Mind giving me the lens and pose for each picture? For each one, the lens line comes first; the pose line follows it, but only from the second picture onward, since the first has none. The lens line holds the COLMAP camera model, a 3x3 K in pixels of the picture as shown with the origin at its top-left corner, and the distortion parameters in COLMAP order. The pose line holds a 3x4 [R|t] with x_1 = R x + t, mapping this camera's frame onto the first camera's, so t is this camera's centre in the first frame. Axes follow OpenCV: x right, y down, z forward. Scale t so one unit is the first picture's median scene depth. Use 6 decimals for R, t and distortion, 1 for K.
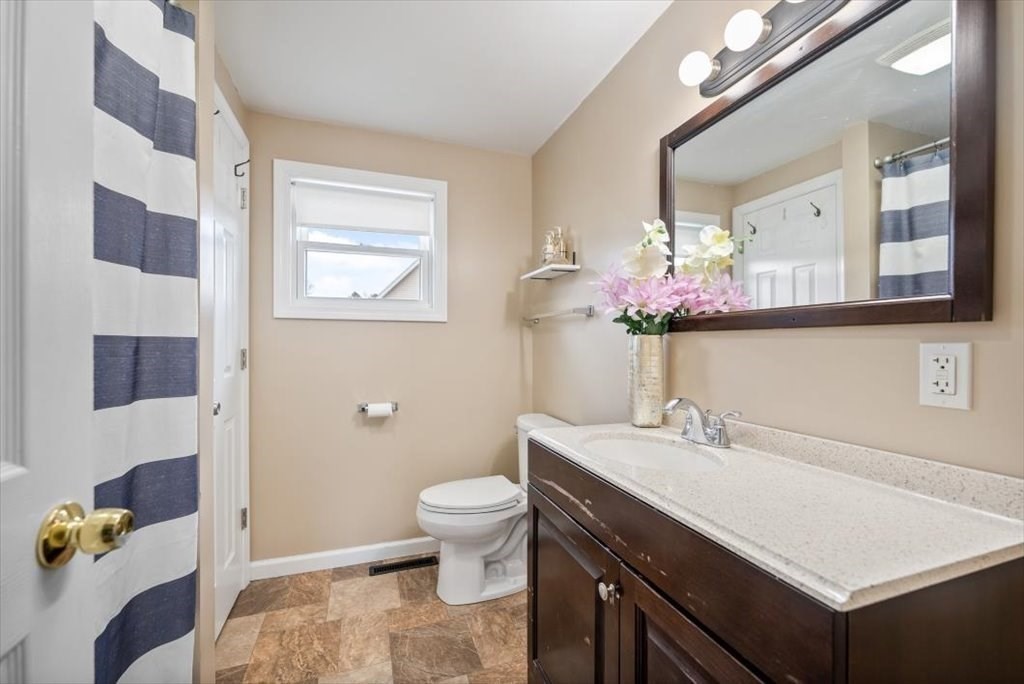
lens RADIAL K [[429.8, 0, 513.6], [0, 429.8, 343.8], [0, 0, 1]] dist [-0.000500, -0.000726]
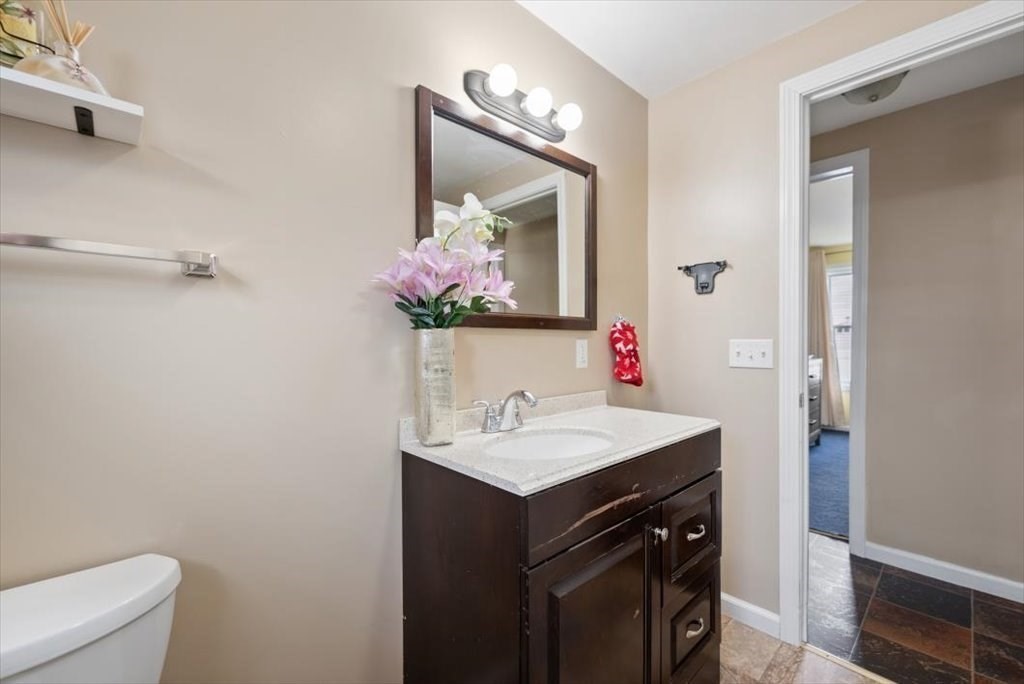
lens RADIAL K [[429.8, 0, 511.8], [0, 429.8, 342.8], [0, 0, 1]] dist [-0.000500, -0.000726]
pose [[-0.414259, -0.007668, 0.910127, -0.682285], [-0.000882, 0.999967, 0.008023, -0.001431], [-0.910159, 0.002521, -0.414252, 1.741640]]
